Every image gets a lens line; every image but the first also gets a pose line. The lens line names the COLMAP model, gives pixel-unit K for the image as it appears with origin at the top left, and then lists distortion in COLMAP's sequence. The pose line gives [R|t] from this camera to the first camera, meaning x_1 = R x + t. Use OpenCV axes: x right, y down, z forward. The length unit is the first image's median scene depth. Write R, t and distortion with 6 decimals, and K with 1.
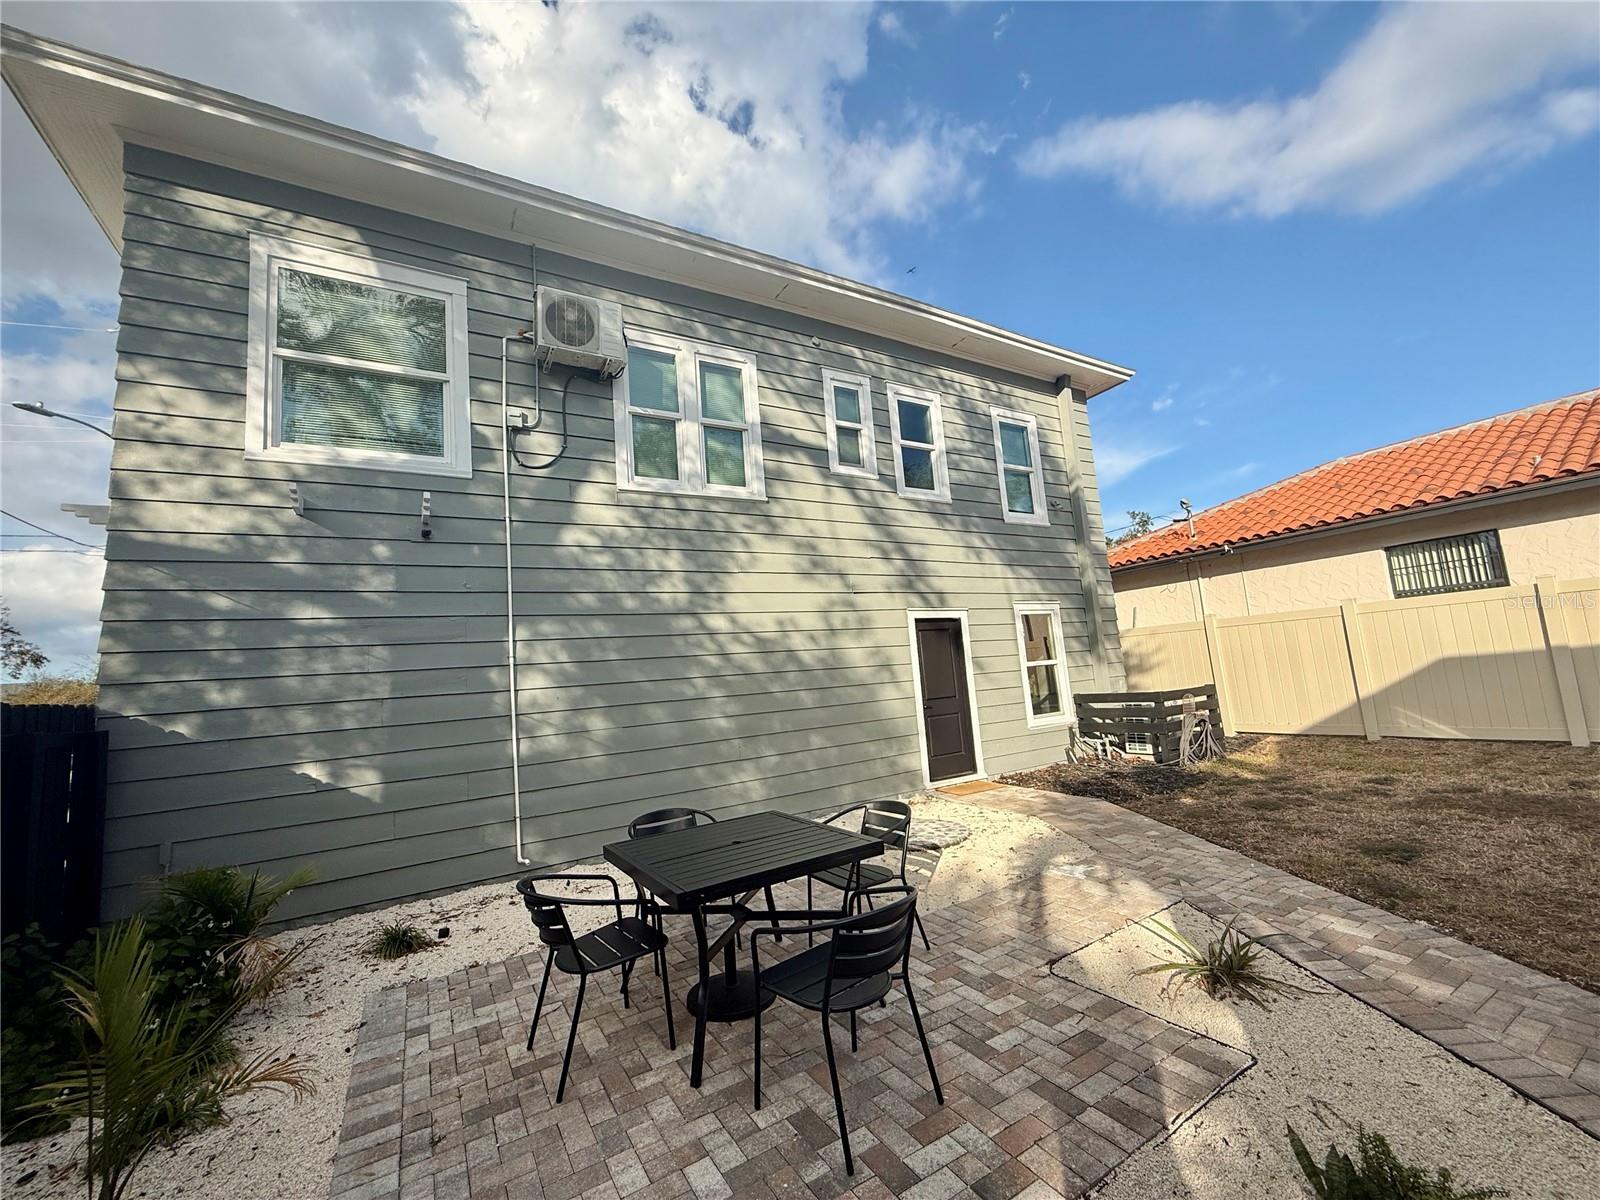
lens RADIAL K [[640.4, 0, 793.0], [0, 640.4, 599.5], [0, 0, 1]] dist [0.000024, -0.000018]
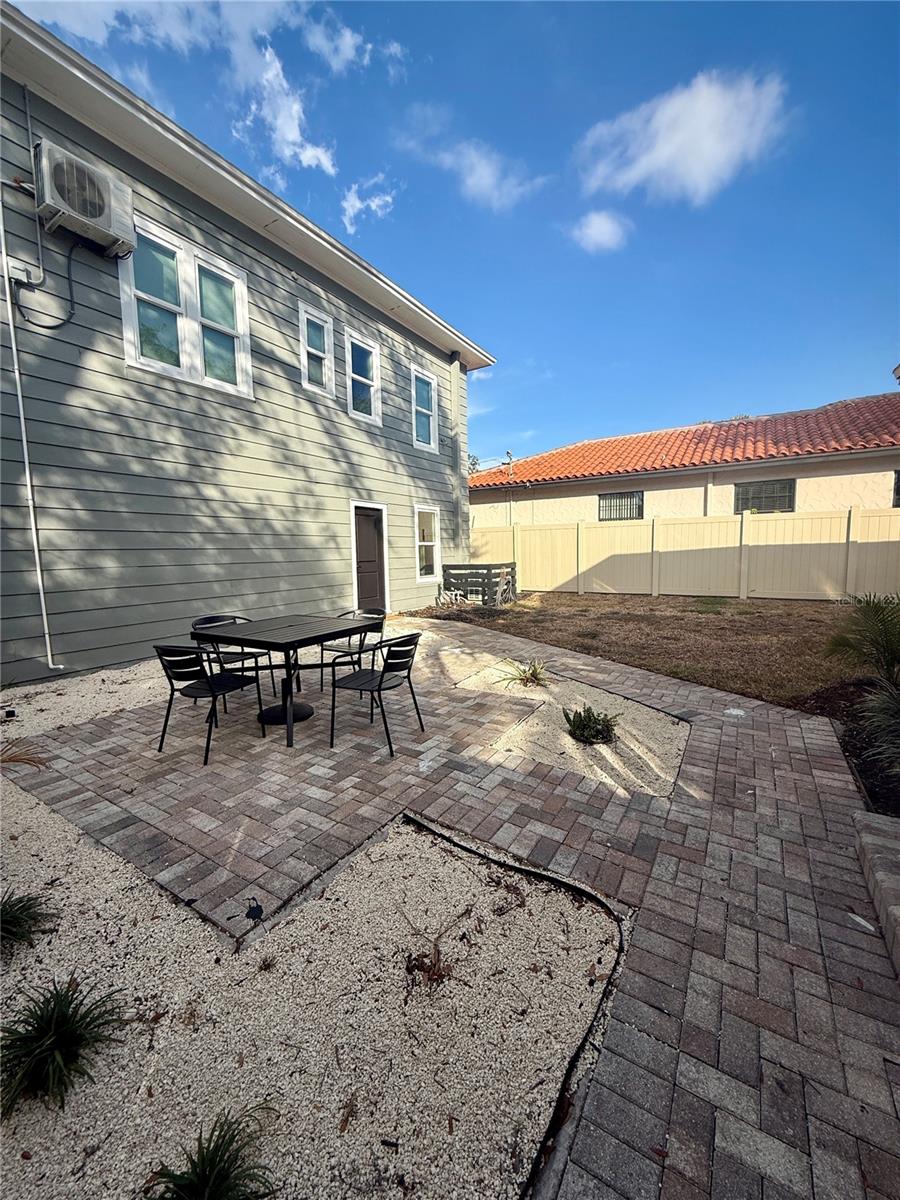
lens RADIAL K [[480.3, 0, 450.4], [0, 480.3, 597.3], [0, 0, 1]] dist [0.000024, -0.000018]
pose [[0.885217, 0.014475, 0.464953, -0.129893], [-0.104845, 0.980006, 0.169103, 0.027958], [-0.453209, -0.198440, 0.869036, -0.093984]]
